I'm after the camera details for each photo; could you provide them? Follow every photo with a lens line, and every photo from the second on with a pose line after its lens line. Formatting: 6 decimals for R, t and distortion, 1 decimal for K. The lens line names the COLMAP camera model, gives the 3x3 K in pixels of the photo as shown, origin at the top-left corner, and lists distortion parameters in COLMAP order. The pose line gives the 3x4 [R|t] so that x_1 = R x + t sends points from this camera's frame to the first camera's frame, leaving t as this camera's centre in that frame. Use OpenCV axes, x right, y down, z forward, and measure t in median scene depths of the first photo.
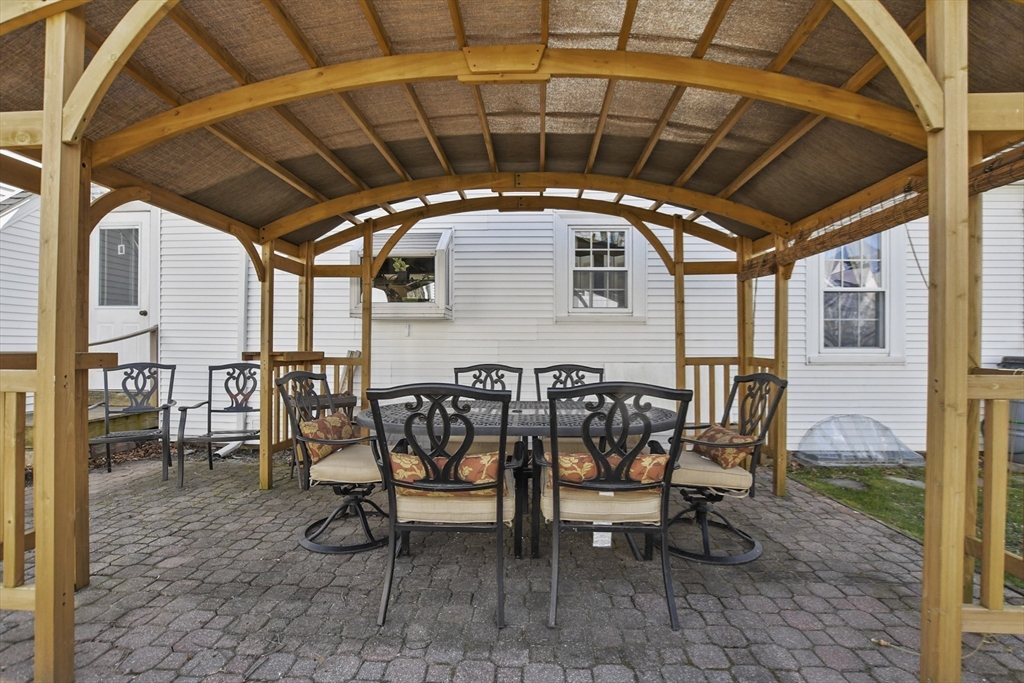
lens RADIAL K [[458.6, 0, 512.0], [0, 458.6, 341.5], [0, 0, 1]] dist [-0.034157, -0.000082]
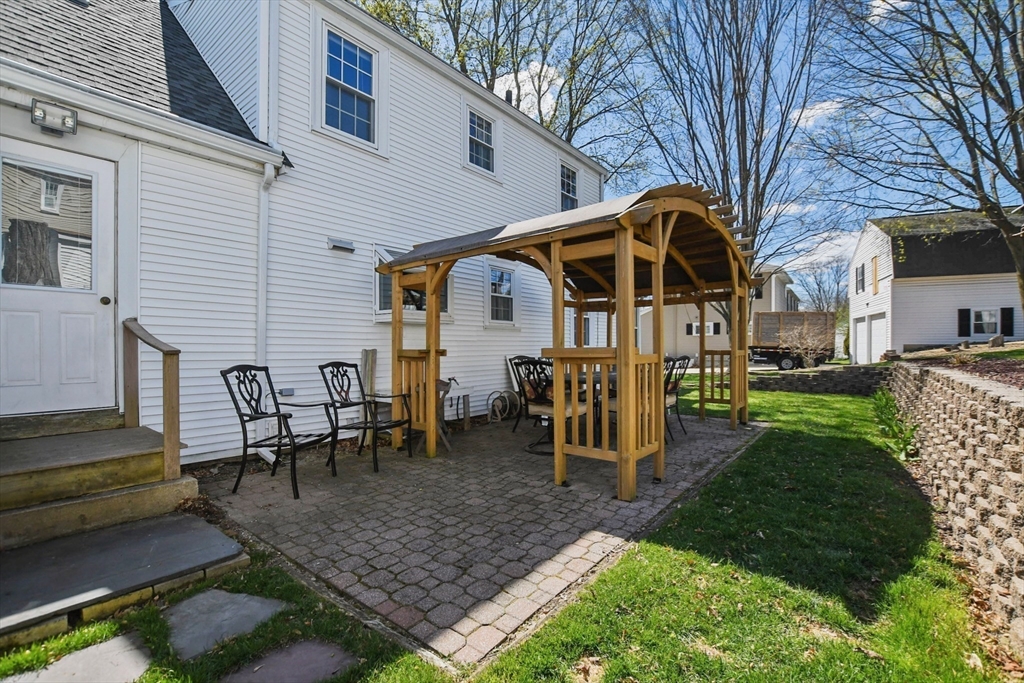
lens RADIAL K [[458.6, 0, 512.0], [0, 458.6, 341.5], [0, 0, 1]] dist [-0.034157, -0.000082]
pose [[0.588237, -0.001761, 0.808687, -1.591198], [-0.005807, 0.999963, 0.006401, -0.015228], [-0.808668, -0.008462, 0.588204, 0.050841]]
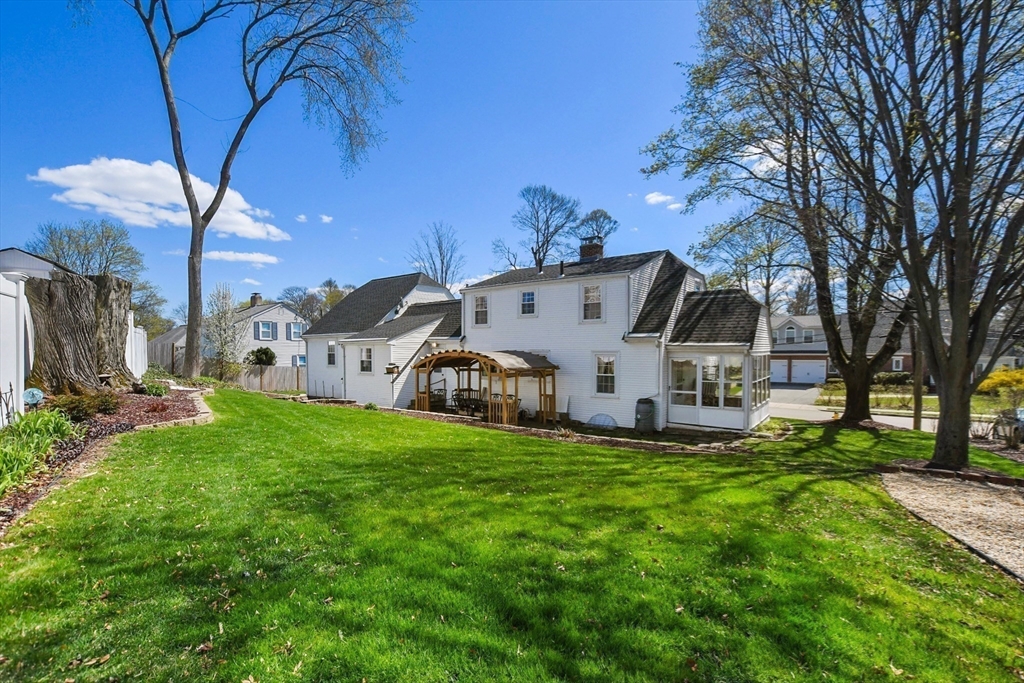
lens RADIAL K [[458.6, 0, 512.0], [0, 458.6, 341.5], [0, 0, 1]] dist [-0.034157, -0.000082]
pose [[0.822326, -0.012674, -0.568875, 3.016628], [0.008379, 0.999913, -0.010164, -0.476768], [0.568954, 0.003592, 0.822361, -3.010034]]
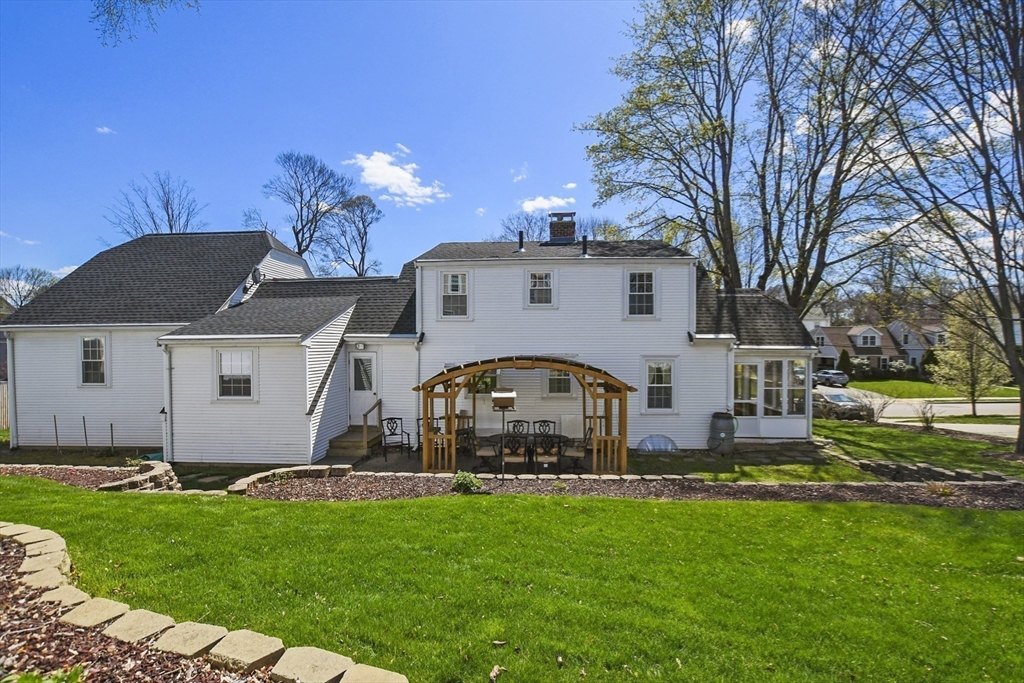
lens RADIAL K [[458.6, 0, 512.0], [0, 458.6, 341.5], [0, 0, 1]] dist [-0.034157, -0.000082]
pose [[0.999914, -0.004343, -0.012381, -0.059628], [0.004329, 0.999990, -0.001157, -0.534352], [0.012385, 0.001103, 0.999923, -2.335410]]
